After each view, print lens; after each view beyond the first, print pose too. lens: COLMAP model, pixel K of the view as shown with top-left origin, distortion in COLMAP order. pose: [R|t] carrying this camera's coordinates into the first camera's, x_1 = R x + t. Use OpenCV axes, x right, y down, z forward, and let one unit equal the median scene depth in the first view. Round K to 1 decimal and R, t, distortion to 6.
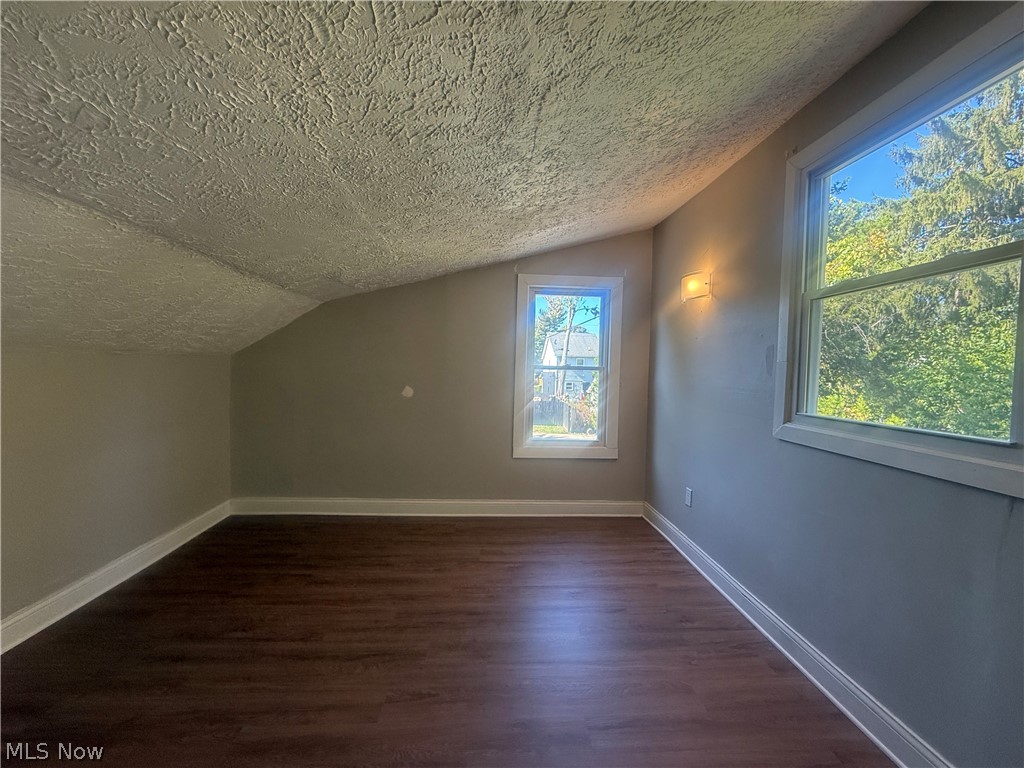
lens RADIAL K [[408.8, 0, 511.6], [0, 408.8, 388.4], [0, 0, 1]] dist [0.000189, 0.000626]
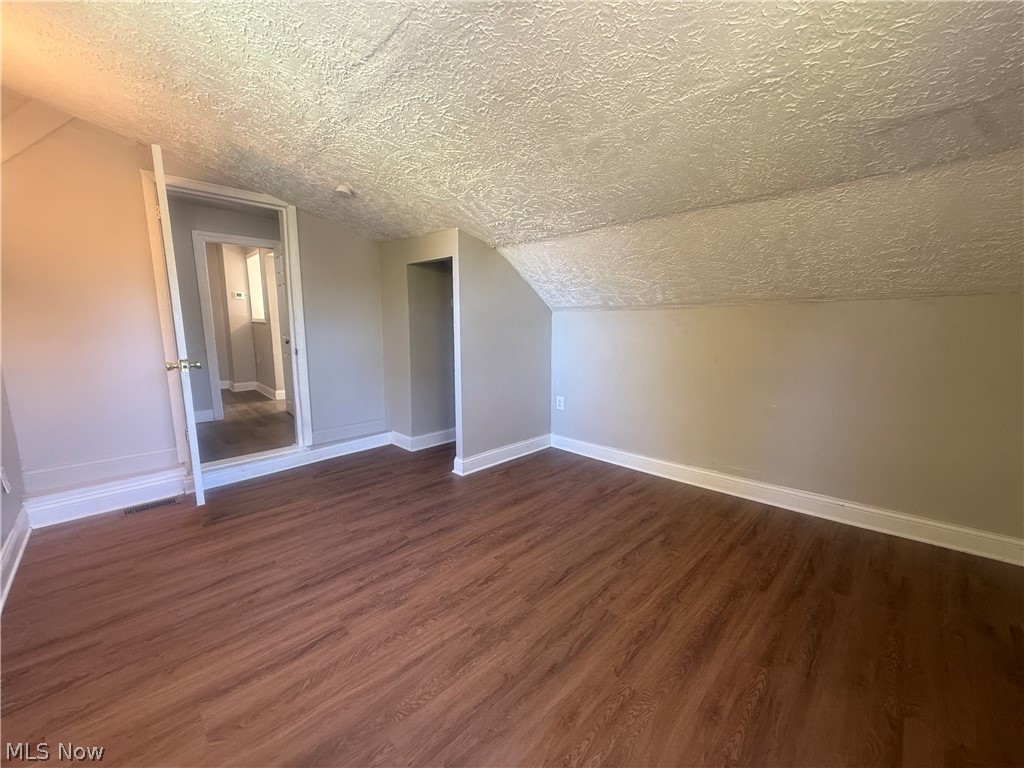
lens RADIAL K [[408.8, 0, 508.6], [0, 408.8, 382.9], [0, 0, 1]] dist [0.000189, 0.000626]
pose [[-0.753595, 0.089902, -0.651162, 0.387978], [-0.031807, 0.984456, 0.172729, -0.041586], [0.656569, 0.150879, -0.739021, 1.476562]]
